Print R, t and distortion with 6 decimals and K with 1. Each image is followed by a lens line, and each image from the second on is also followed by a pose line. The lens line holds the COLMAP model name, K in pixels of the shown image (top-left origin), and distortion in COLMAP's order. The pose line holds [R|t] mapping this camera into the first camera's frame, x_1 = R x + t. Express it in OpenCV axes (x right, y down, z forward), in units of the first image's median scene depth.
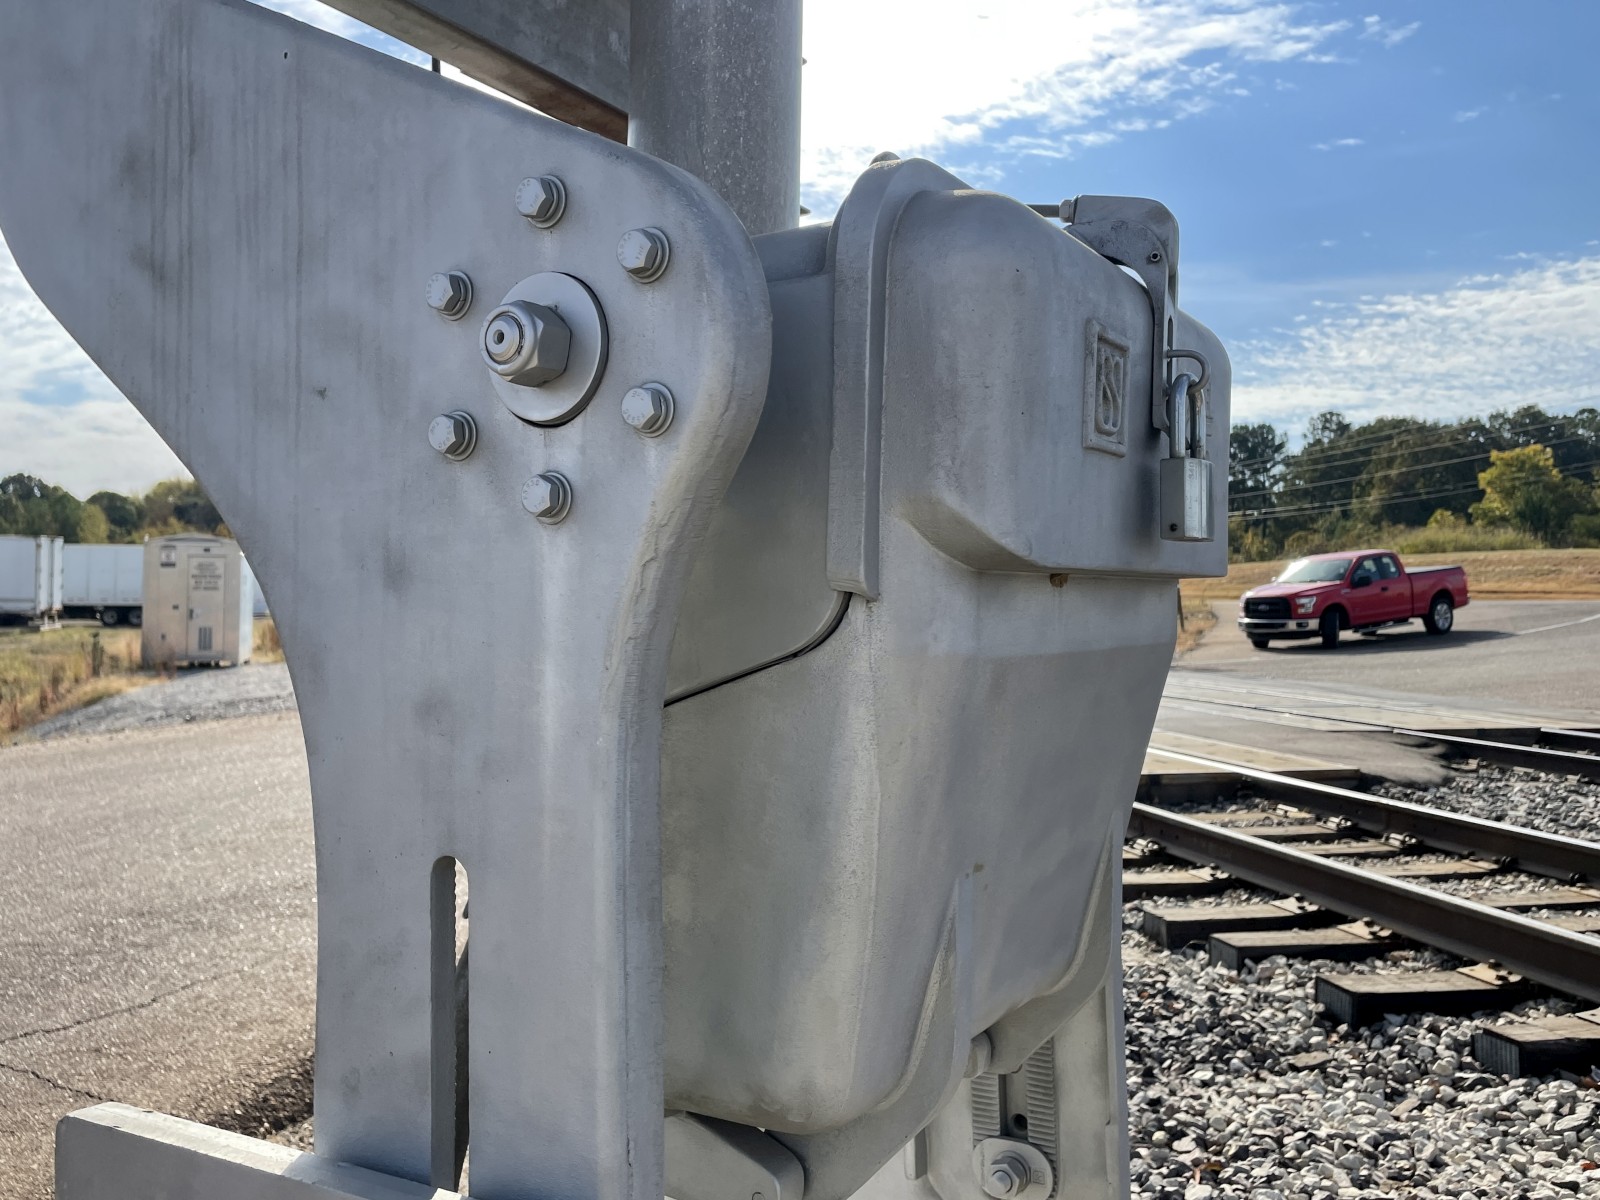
lens RADIAL K [[1289.3, 0, 878.0], [0, 1289.3, 560.5], [0, 0, 1]] dist [0.038235, -0.050475]
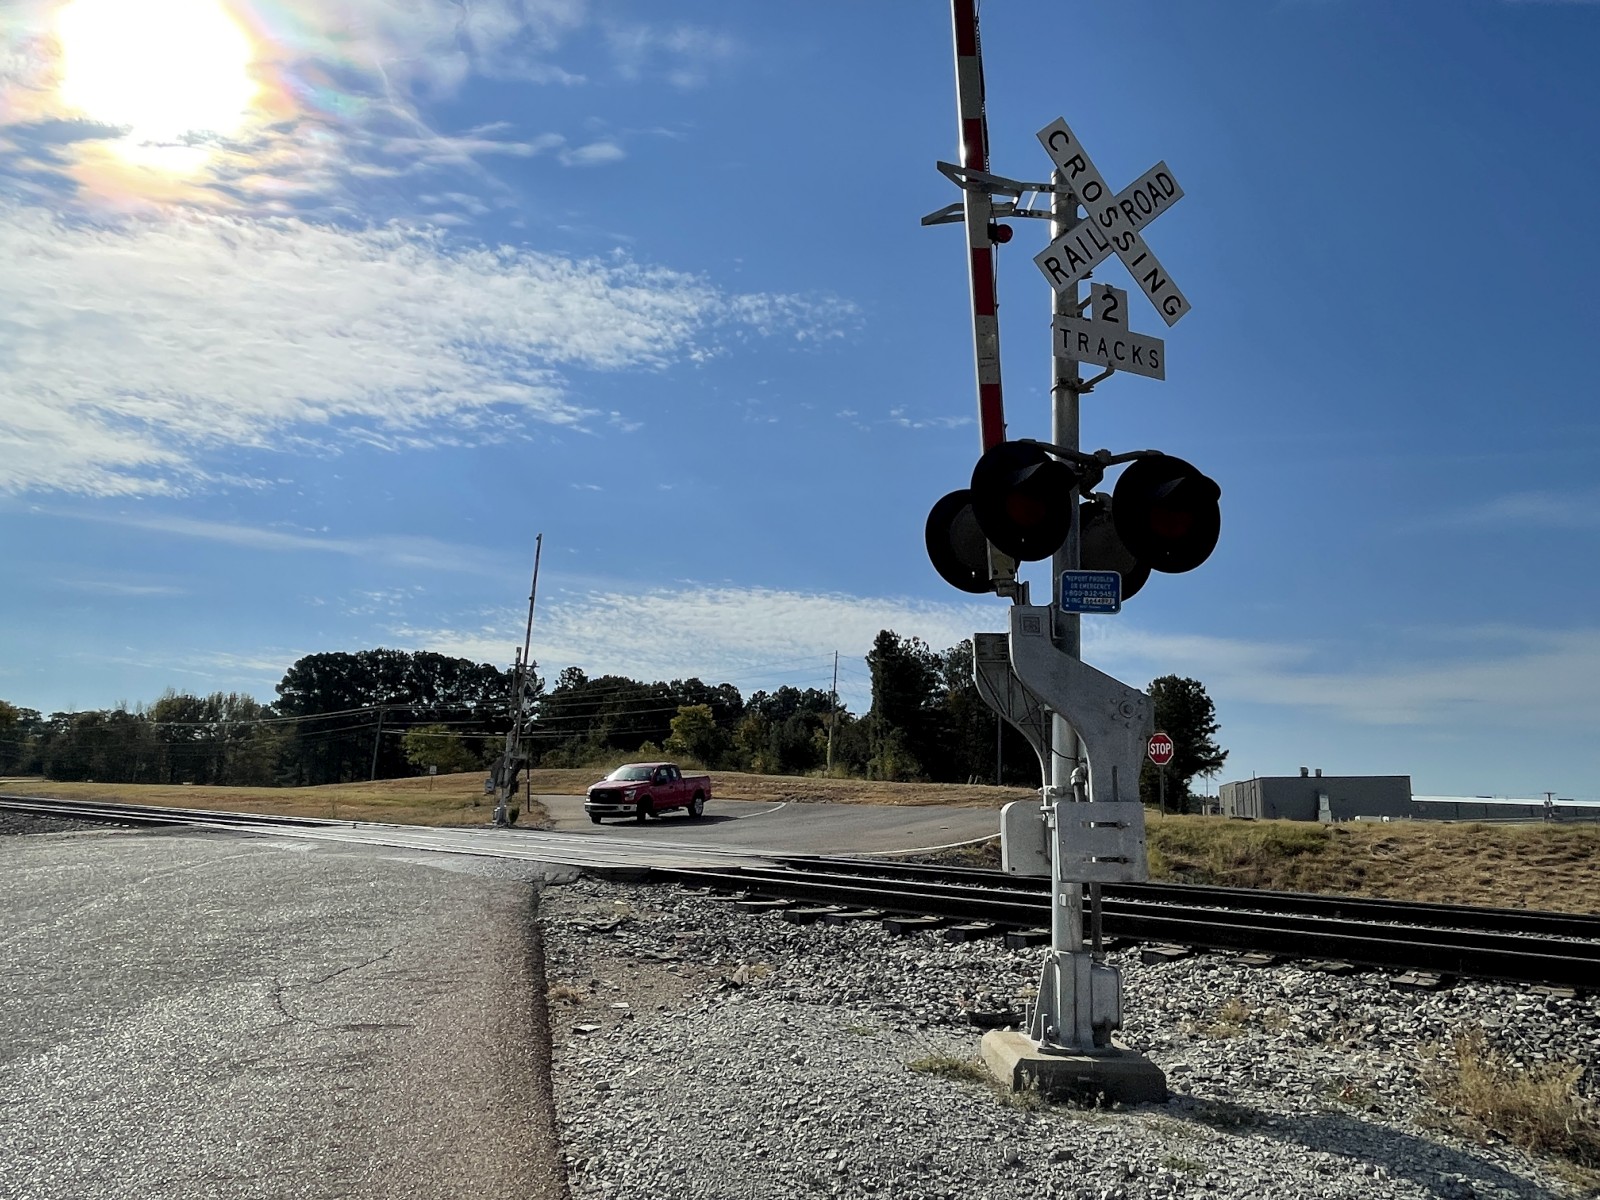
lens RADIAL K [[1024.7, 0, 792.2], [0, 1024.7, 601.3], [0, 0, 1]] dist [-0.006740, 0.001979]
pose [[0.807557, 0.149650, 0.570489, -0.101125], [-0.052070, 0.981587, -0.183782, 0.008530], [-0.587487, 0.118709, 0.800479, -0.054887]]
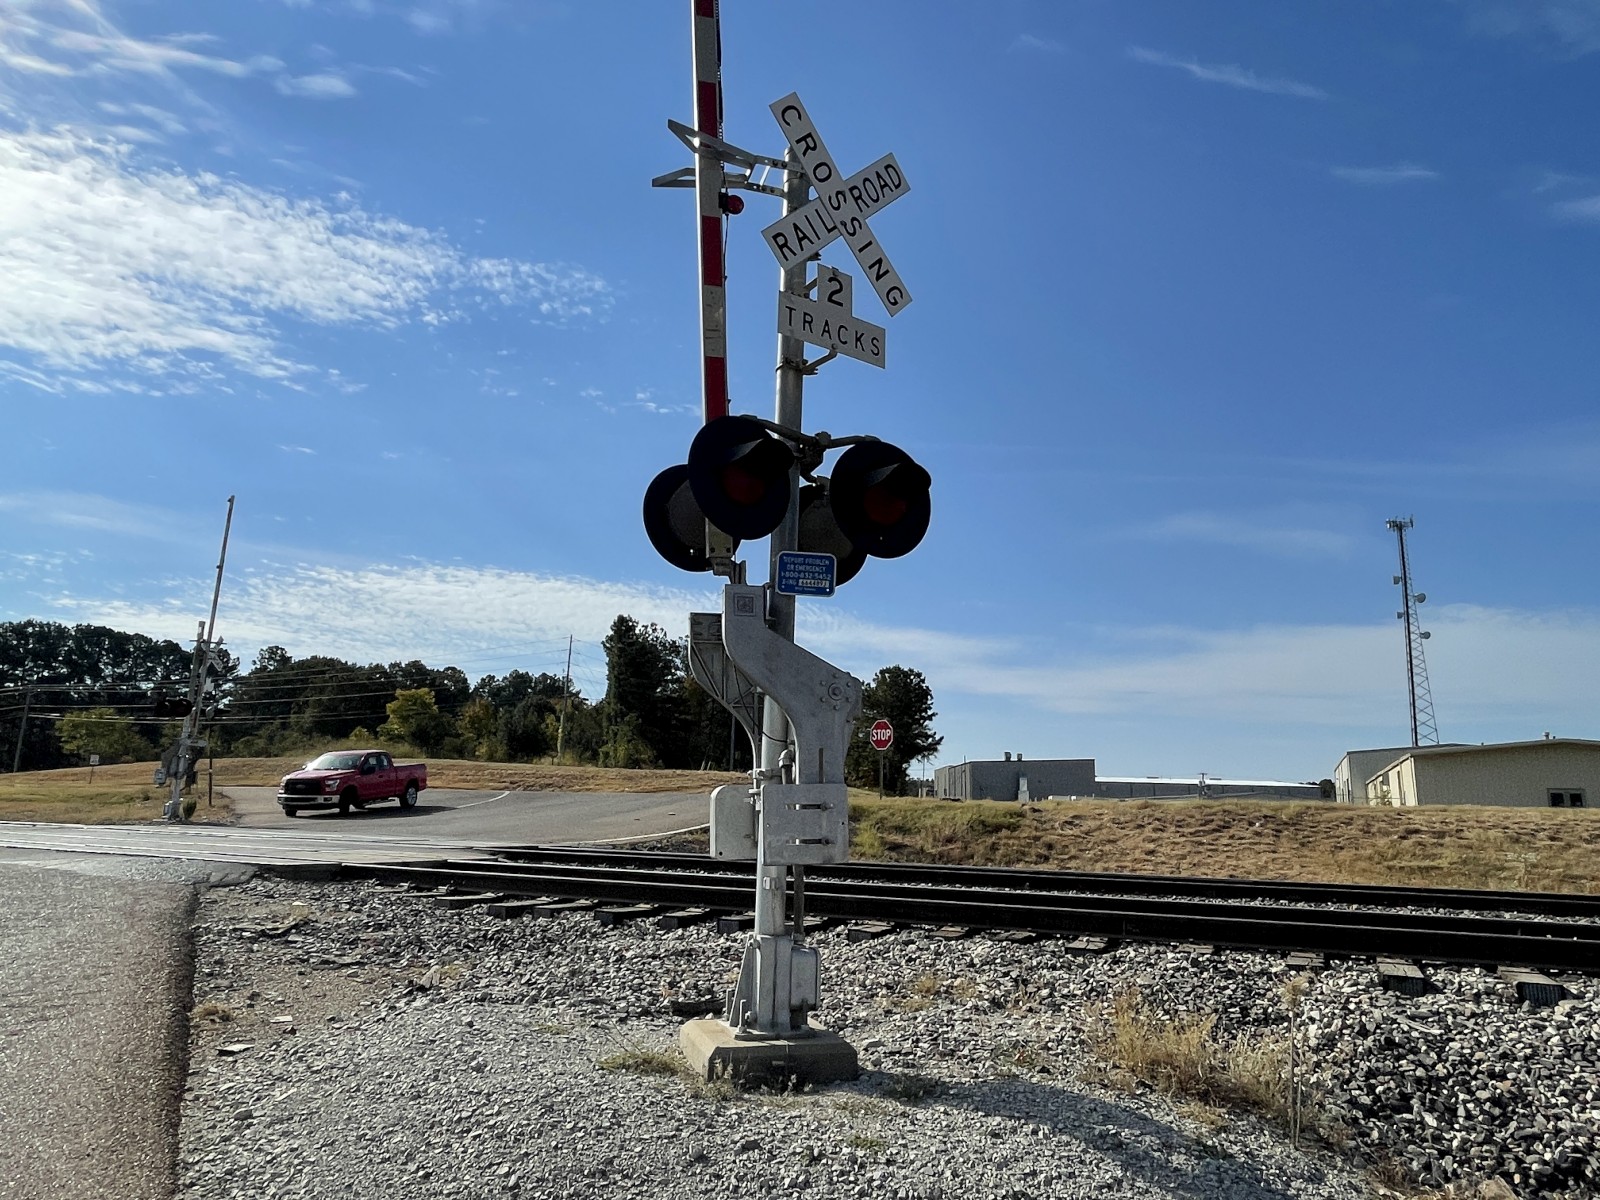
lens RADIAL K [[1024.7, 0, 793.6], [0, 1024.7, 602.2], [0, 0, 1]] dist [-0.006740, 0.001979]
pose [[0.634707, 0.164732, 0.754990, -0.094189], [-0.038165, 0.982504, -0.182289, 0.008719], [-0.771810, 0.086886, 0.629889, -0.053190]]
